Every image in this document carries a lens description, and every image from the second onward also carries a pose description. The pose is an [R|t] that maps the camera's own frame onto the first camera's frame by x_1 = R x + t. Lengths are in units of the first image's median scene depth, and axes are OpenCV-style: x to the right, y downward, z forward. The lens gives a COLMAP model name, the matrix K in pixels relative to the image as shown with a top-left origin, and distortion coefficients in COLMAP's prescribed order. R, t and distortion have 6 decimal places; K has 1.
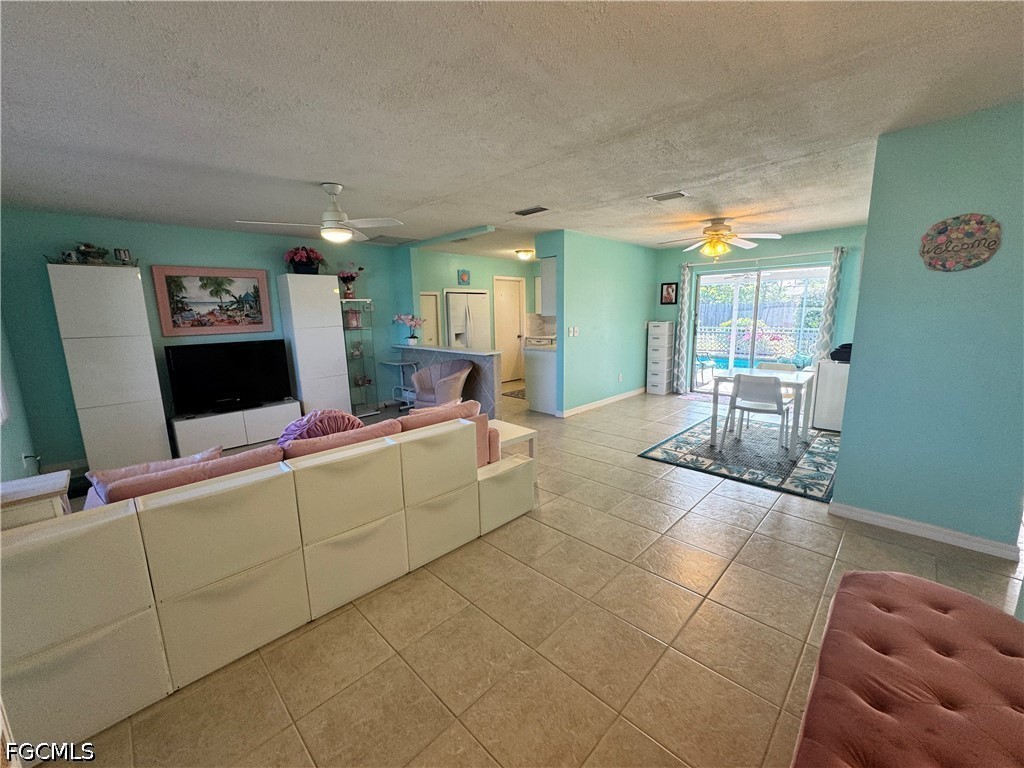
lens RADIAL K [[415.2, 0, 515.7], [0, 415.2, 381.5], [0, 0, 1]] dist [-0.004804, 0.000598]
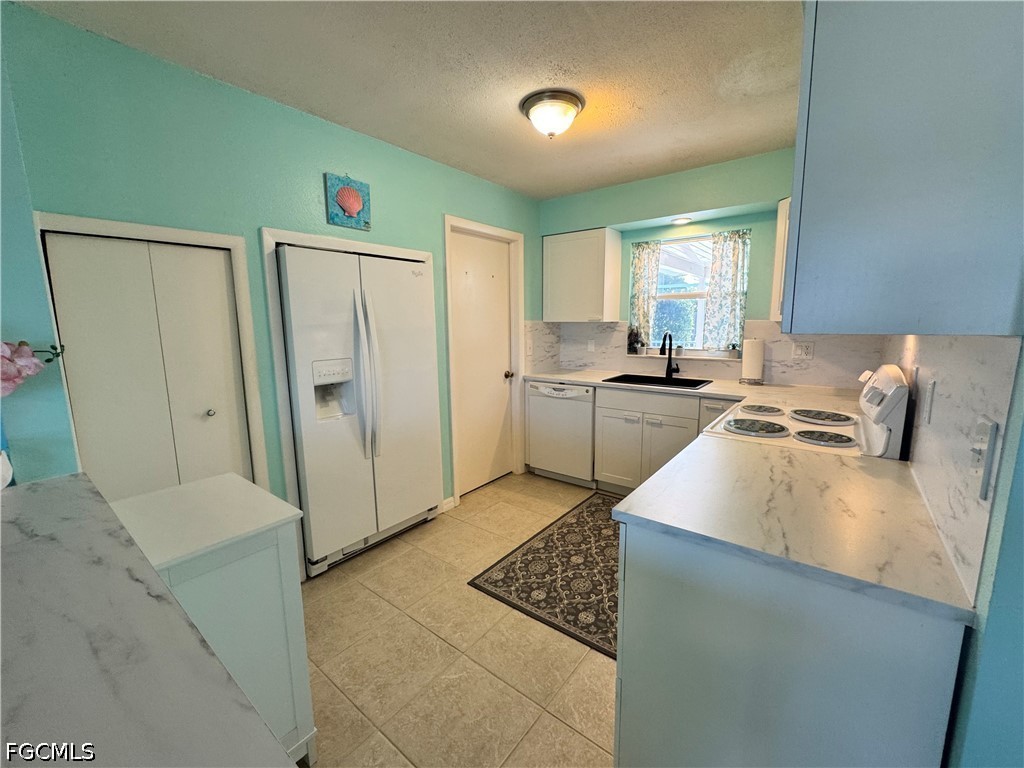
lens RADIAL K [[415.2, 0, 516.9], [0, 415.2, 383.2], [0, 0, 1]] dist [-0.004804, 0.000598]
pose [[0.993932, -0.007826, 0.109722, -0.054142], [0.009658, 0.999822, -0.016178, -0.172528], [-0.109576, 0.017139, 0.993831, 1.075099]]
